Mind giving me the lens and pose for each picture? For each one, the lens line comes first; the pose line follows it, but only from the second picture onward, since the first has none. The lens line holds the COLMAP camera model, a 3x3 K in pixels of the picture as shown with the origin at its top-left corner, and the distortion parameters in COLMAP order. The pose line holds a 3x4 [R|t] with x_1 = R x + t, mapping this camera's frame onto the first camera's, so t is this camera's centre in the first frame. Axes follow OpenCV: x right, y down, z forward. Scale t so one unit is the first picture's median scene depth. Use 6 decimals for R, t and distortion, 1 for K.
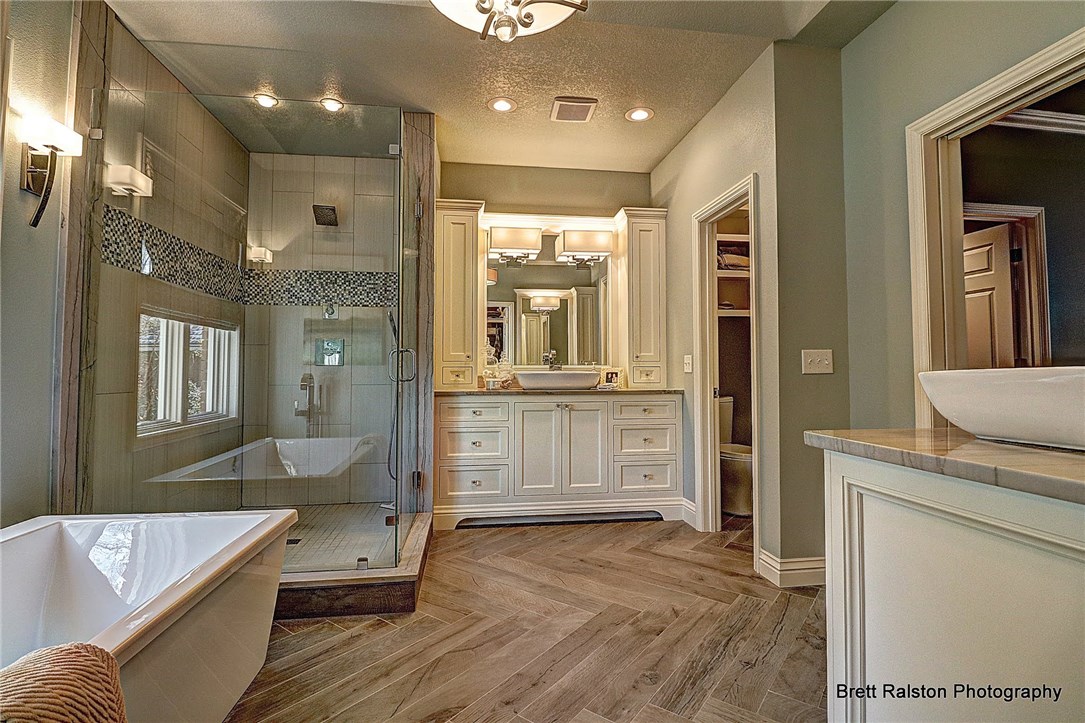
lens RADIAL K [[509.9, 0, 545.4], [0, 509.9, 352.8], [0, 0, 1]] dist [-0.000720, -0.010500]
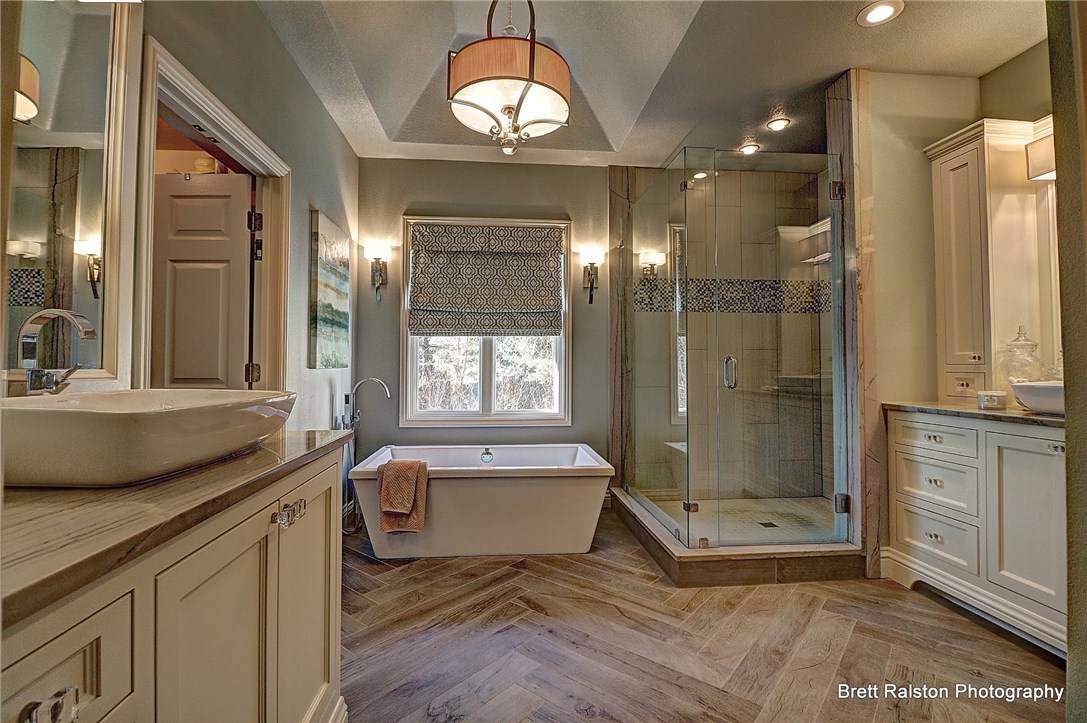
lens RADIAL K [[510.8, 0, 546.4], [0, 510.8, 352.8], [0, 0, 1]] dist [-0.000720, -0.010500]
pose [[-0.048875, -0.023980, -0.998517, 0.826297], [0.036221, 0.999012, -0.025765, -0.002574], [0.998148, -0.037426, -0.047958, 0.700053]]
